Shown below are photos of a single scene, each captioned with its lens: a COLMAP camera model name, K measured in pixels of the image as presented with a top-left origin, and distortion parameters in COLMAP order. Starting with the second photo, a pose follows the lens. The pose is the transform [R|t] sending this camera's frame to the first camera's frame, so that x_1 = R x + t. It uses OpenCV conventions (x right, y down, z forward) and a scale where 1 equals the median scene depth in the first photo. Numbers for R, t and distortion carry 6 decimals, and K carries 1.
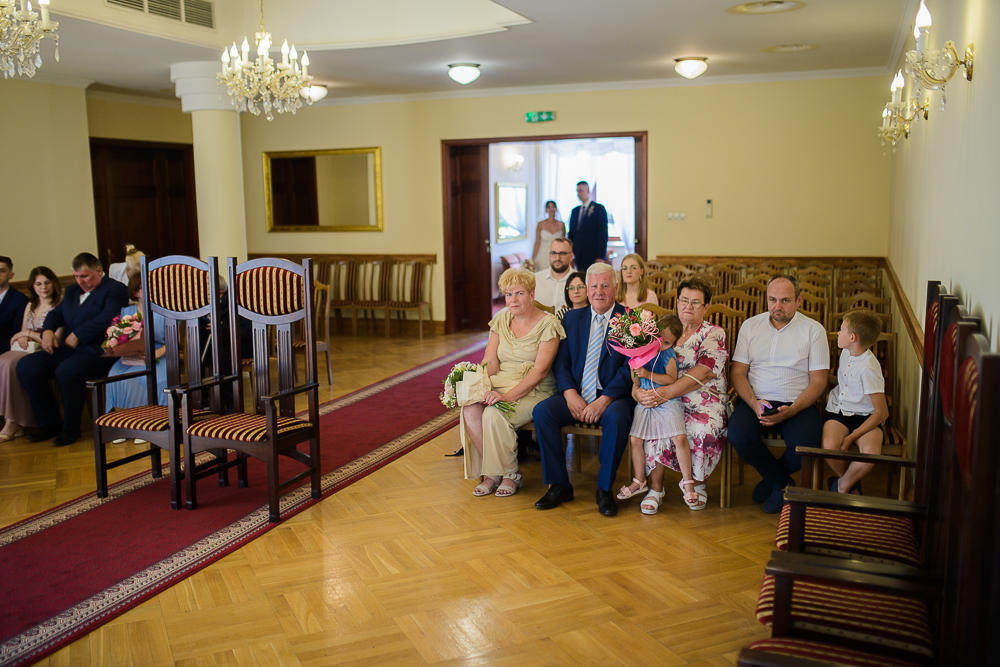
lens RADIAL K [[981.0, 0, 500.0], [0, 981.0, 333.5], [0, 0, 1]] dist [-0.009080, -0.004735]
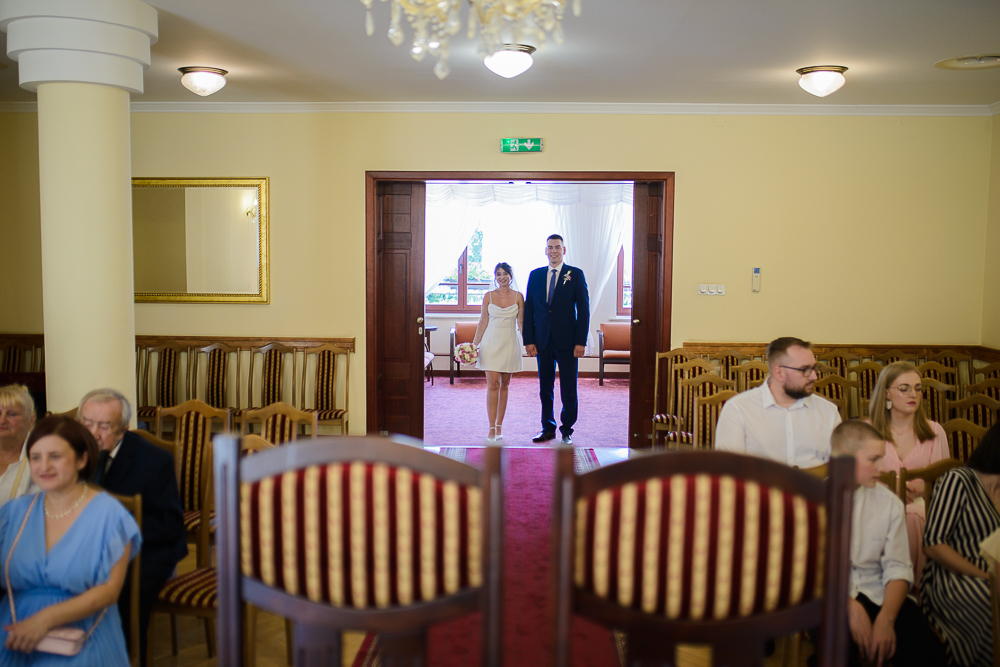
lens RADIAL K [[981.0, 0, 500.0], [0, 981.0, 333.5], [0, 0, 1]] dist [-0.009080, -0.004735]
pose [[0.946015, -0.001691, 0.324117, -0.189347], [0.019590, 0.998457, -0.051969, -0.046876], [-0.323529, 0.055512, 0.944588, 0.326933]]
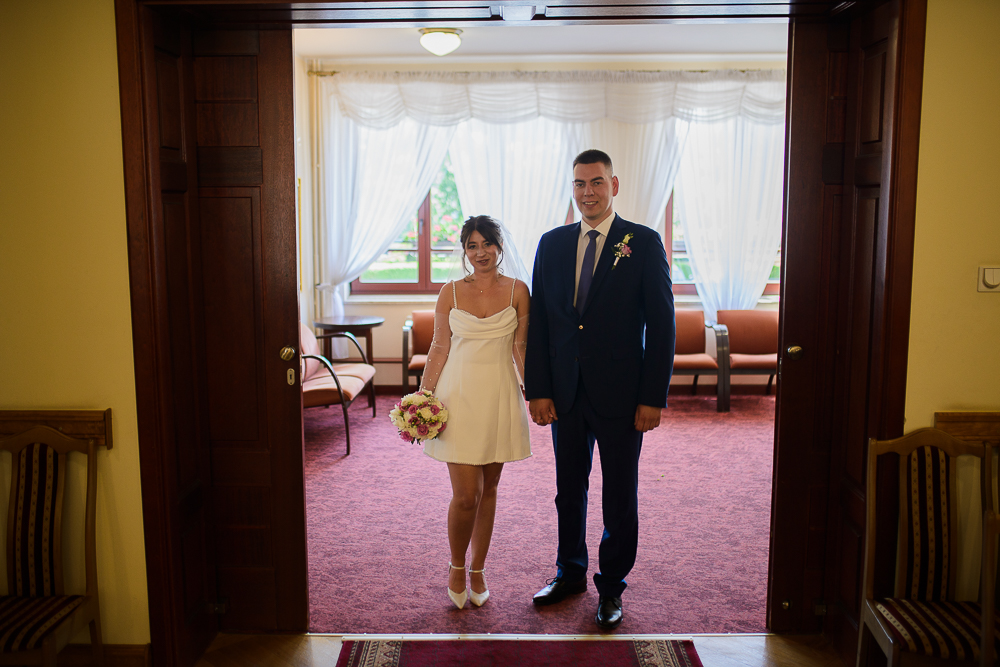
lens RADIAL K [[981.0, 0, 500.0], [0, 981.0, 333.5], [0, 0, 1]] dist [-0.009080, -0.004735]
pose [[0.942023, -0.030052, 0.334201, -0.053014], [0.033485, 0.999429, -0.004517, -0.097337], [-0.333874, 0.015446, 0.942491, 0.708751]]
